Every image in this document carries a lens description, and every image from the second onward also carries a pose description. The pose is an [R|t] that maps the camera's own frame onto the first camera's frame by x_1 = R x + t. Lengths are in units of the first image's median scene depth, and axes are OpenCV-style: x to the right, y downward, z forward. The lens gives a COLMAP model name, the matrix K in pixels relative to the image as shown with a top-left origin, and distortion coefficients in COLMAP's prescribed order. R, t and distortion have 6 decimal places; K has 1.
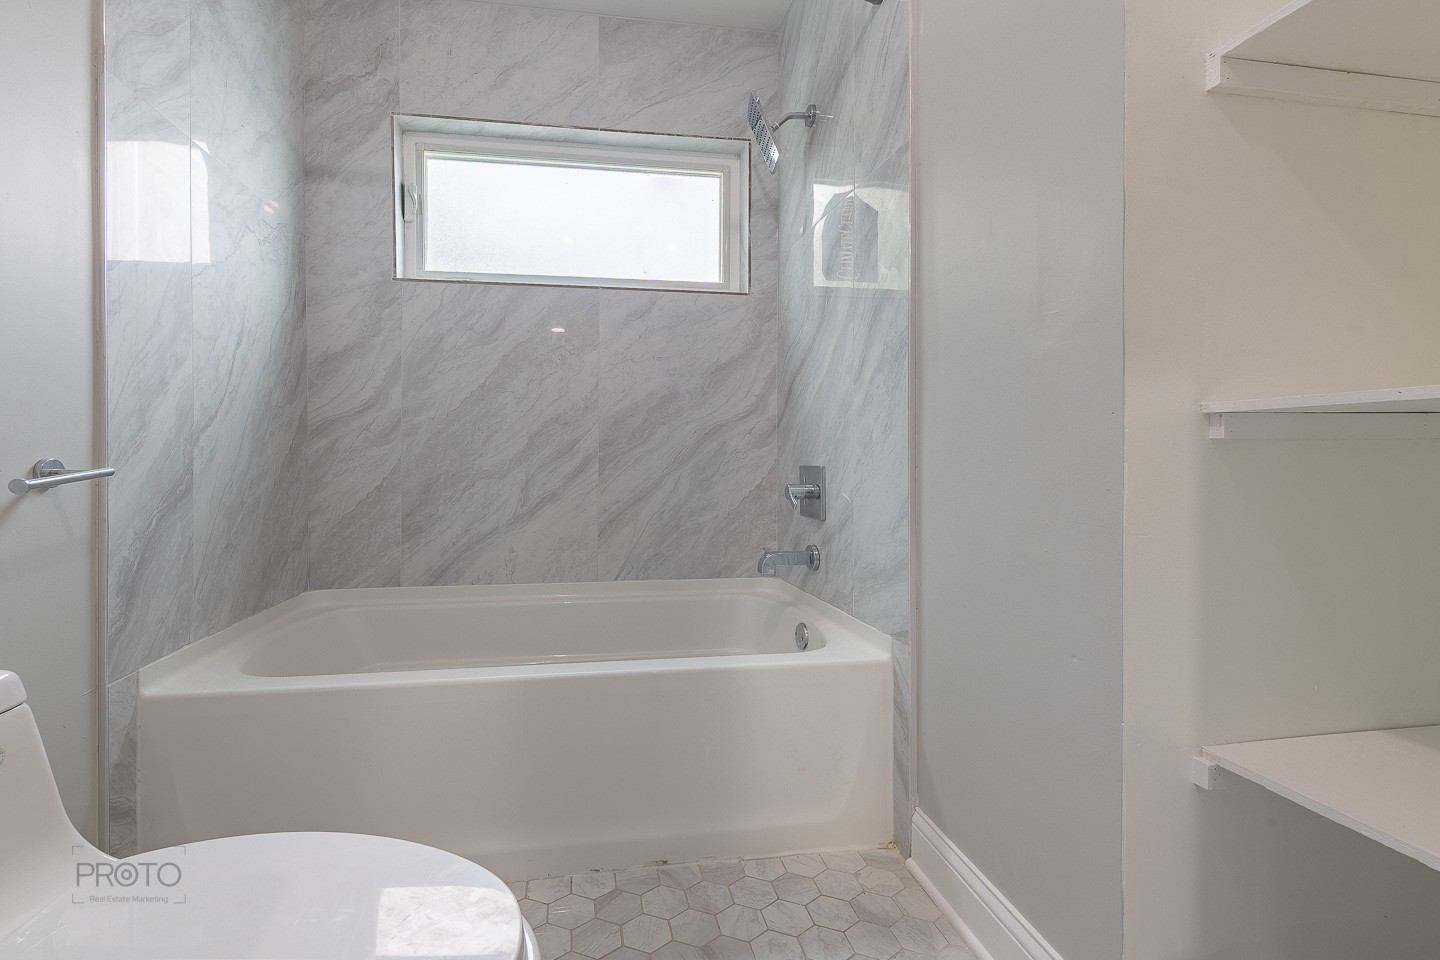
lens RADIAL K [[594.1, 0, 737.7], [0, 594.1, 470.4], [0, 0, 1]] dist [0.012958, -0.006722]
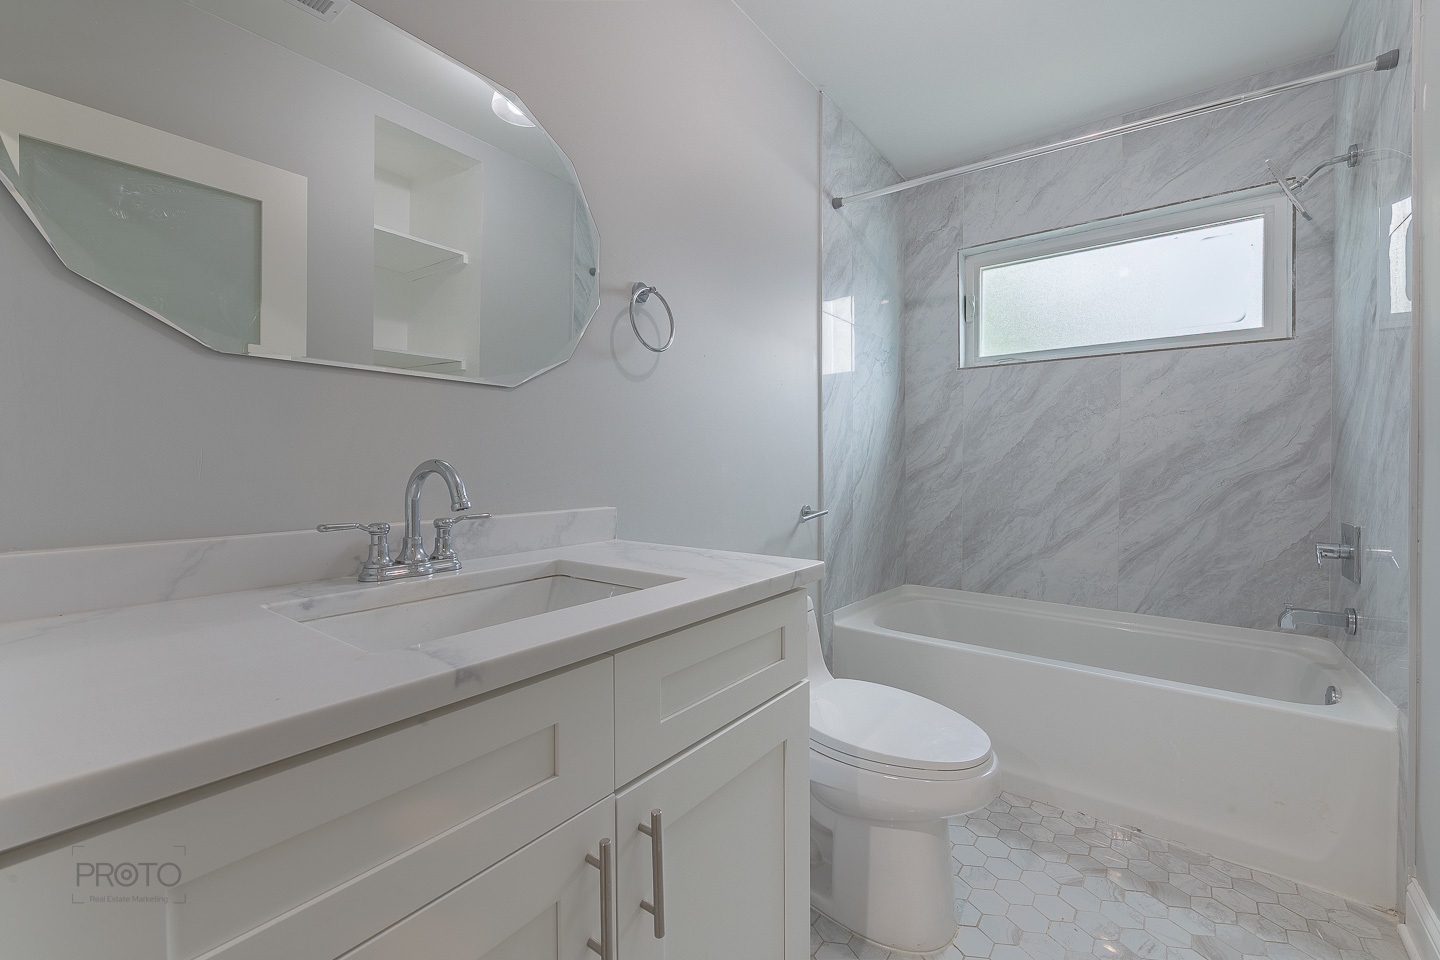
lens RADIAL K [[594.1, 0, 737.7], [0, 594.1, 470.4], [0, 0, 1]] dist [0.012958, -0.006722]
pose [[0.623093, -0.012107, -0.782054, 0.207768], [-0.010067, 0.999673, -0.023496, -0.049358], [0.782083, 0.022513, 0.622767, -0.292736]]
